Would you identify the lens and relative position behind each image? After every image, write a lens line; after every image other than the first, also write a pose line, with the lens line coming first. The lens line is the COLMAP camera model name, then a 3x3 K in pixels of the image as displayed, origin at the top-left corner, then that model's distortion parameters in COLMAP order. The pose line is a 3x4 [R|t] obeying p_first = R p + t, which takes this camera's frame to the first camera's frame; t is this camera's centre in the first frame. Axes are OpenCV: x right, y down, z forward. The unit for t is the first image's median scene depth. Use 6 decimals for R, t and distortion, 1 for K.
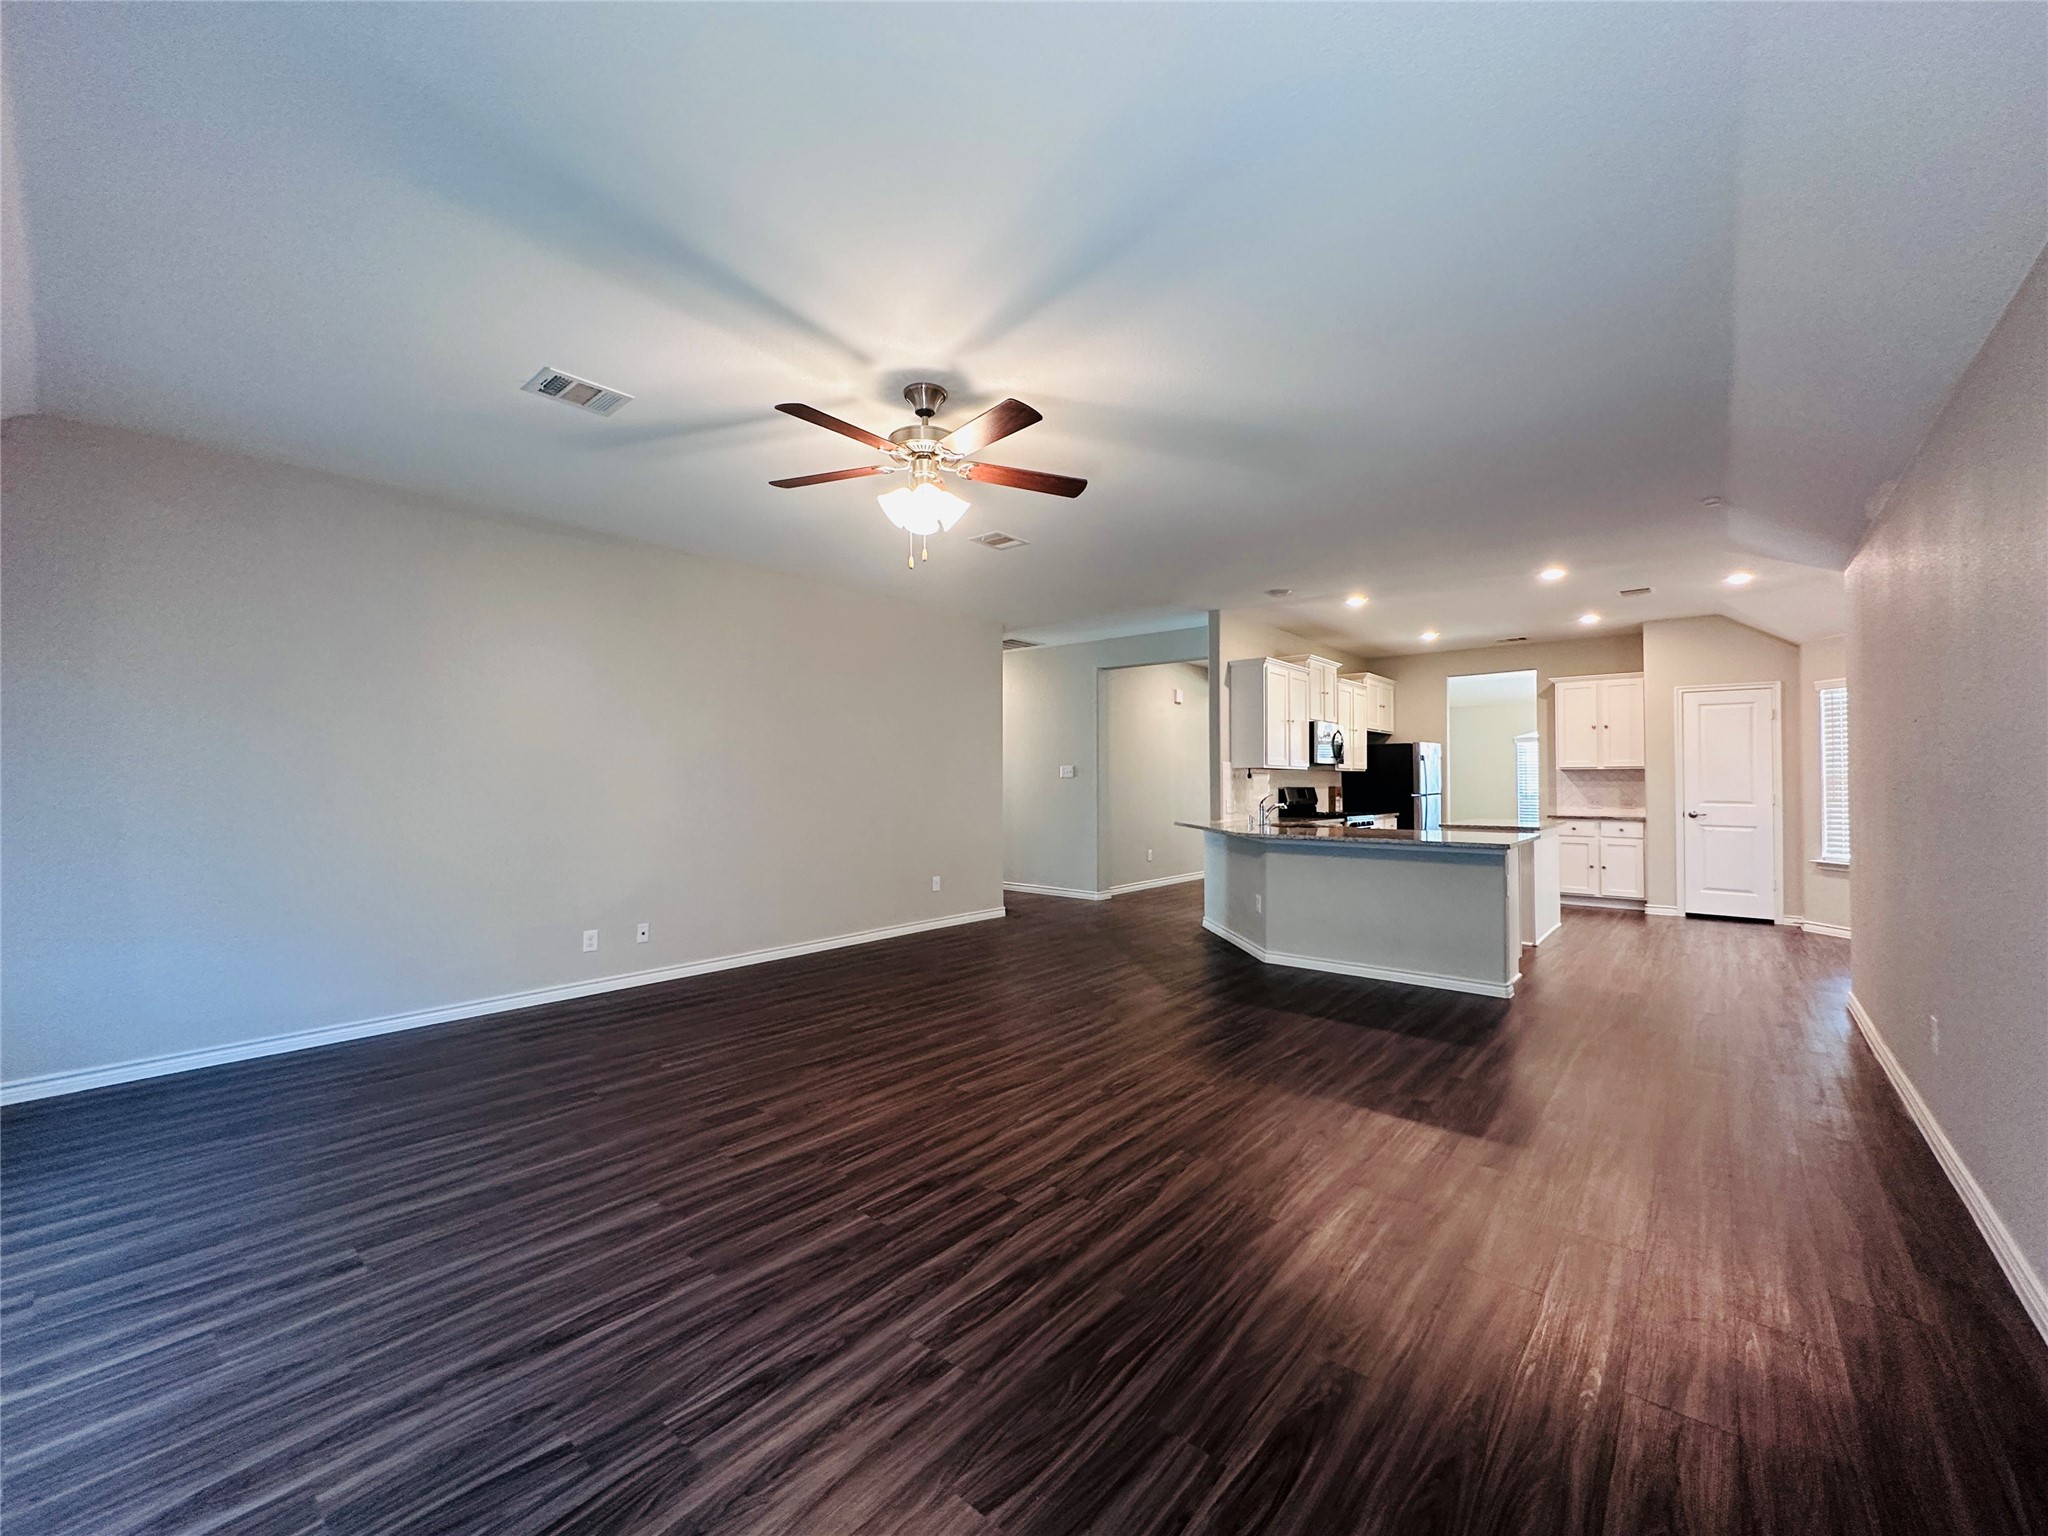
lens RADIAL K [[809.5, 0, 1024.0], [0, 809.5, 768.0], [0, 0, 1]] dist [-0.011137, 0.000082]
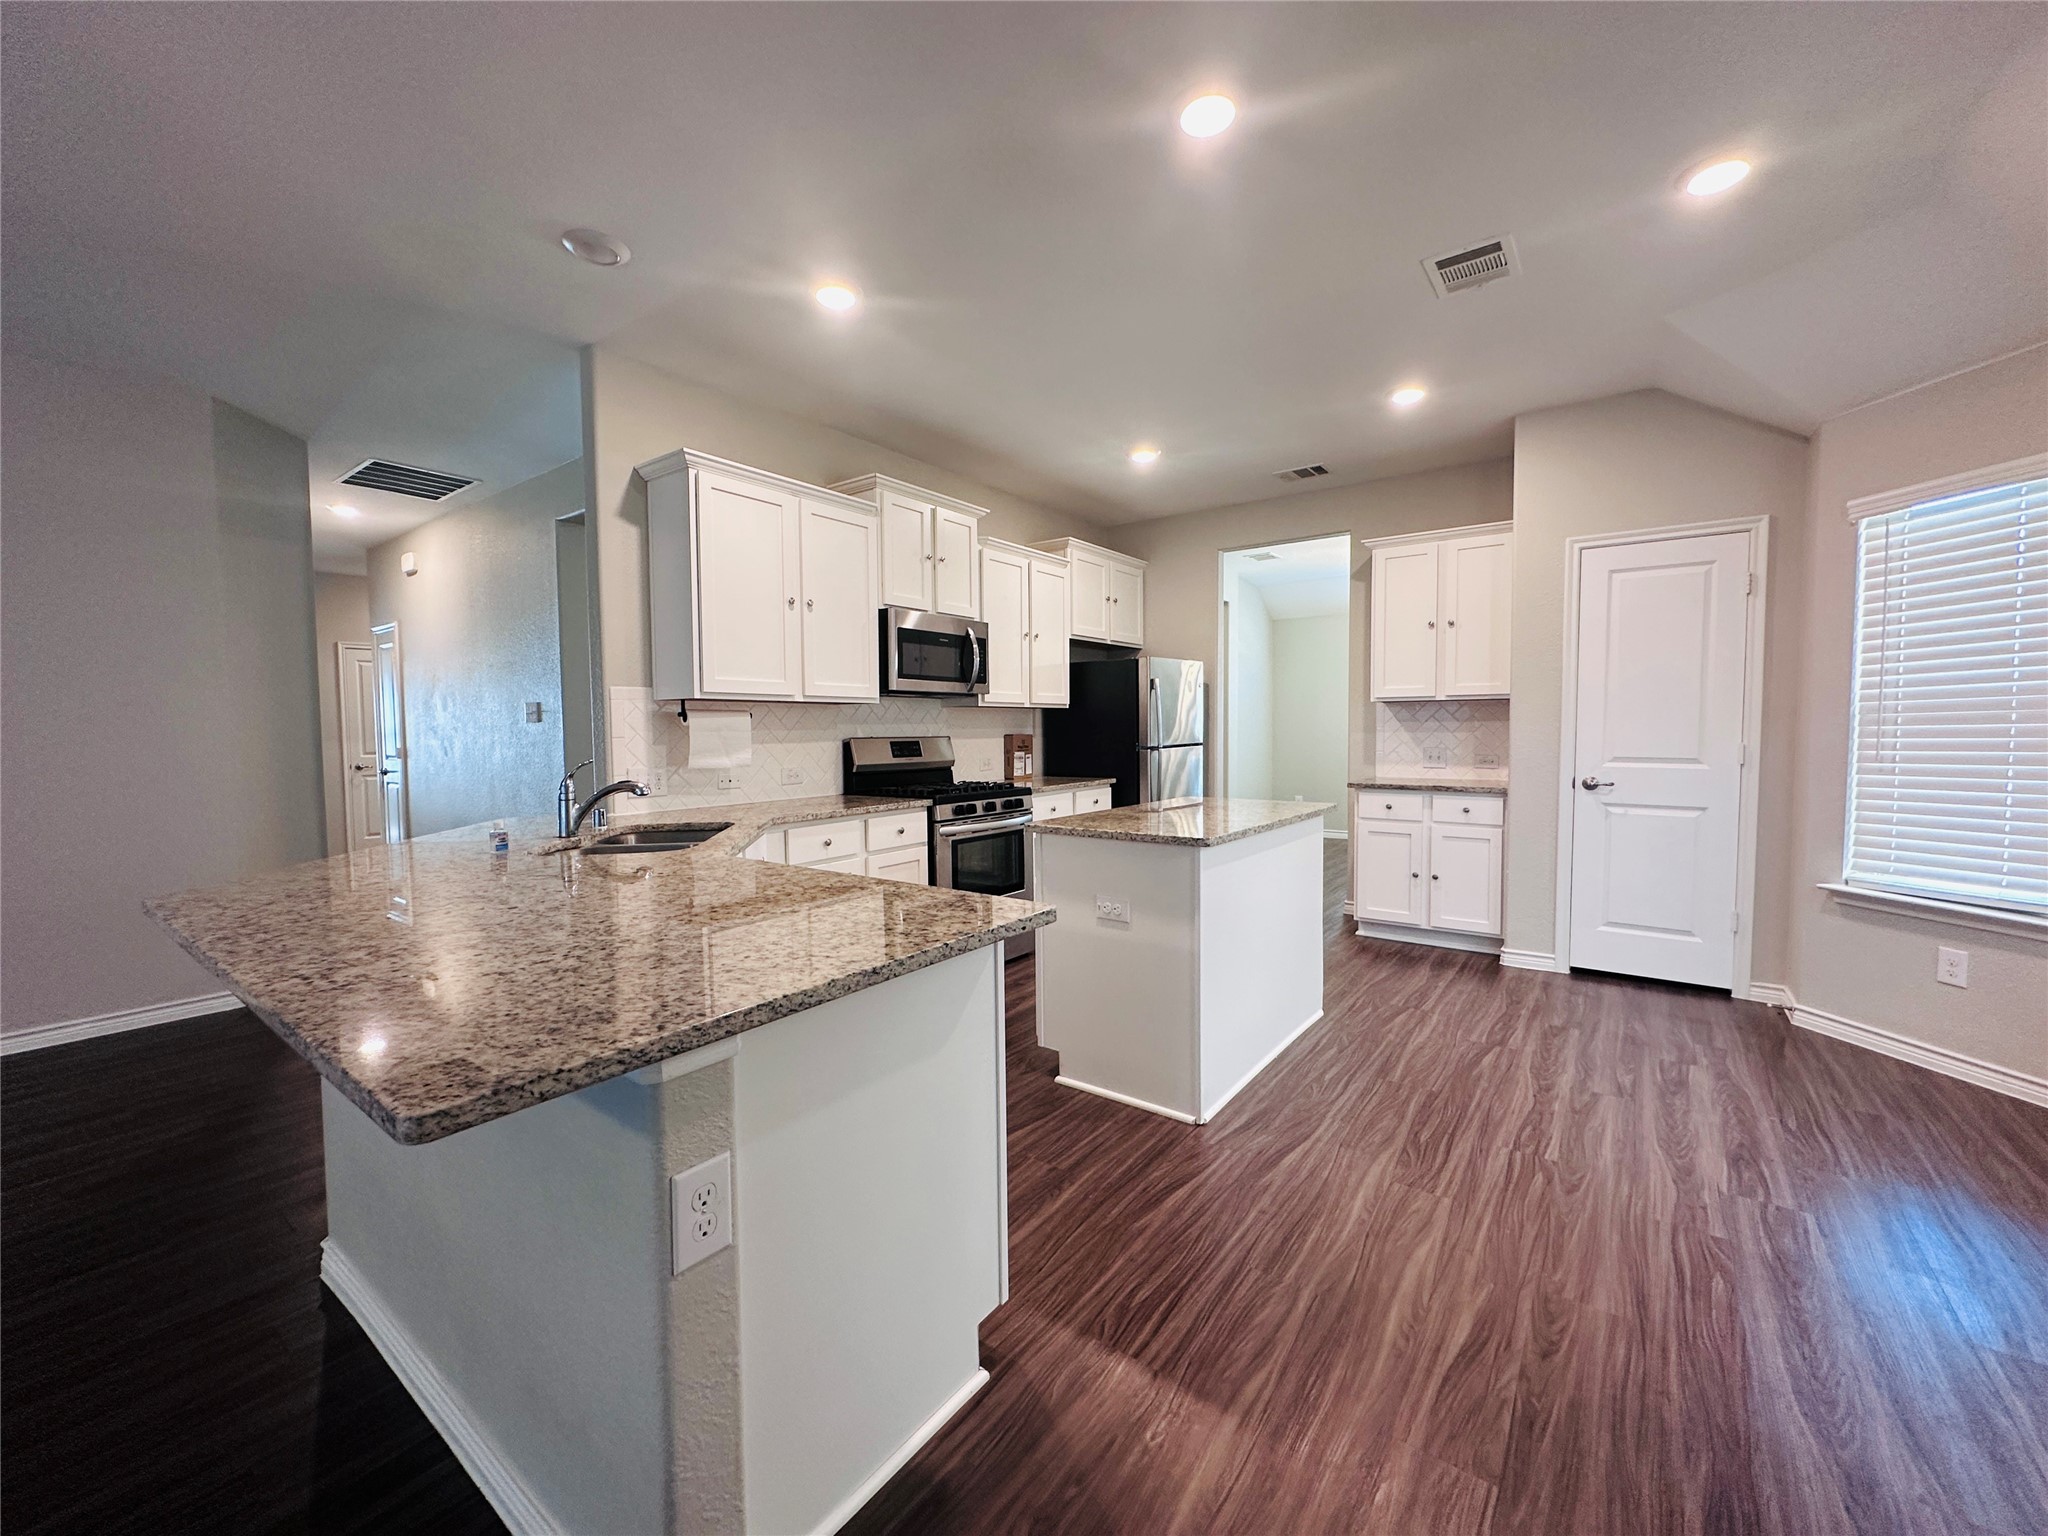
lens RADIAL K [[822.4, 0, 1024.0], [0, 822.4, 768.0], [0, 0, 1]] dist [-0.000284, -0.000052]
pose [[0.997087, -0.011500, 0.075405, 0.400622], [0.006550, 0.997826, 0.065572, 0.009446], [-0.075995, -0.064887, 0.994995, 0.466937]]
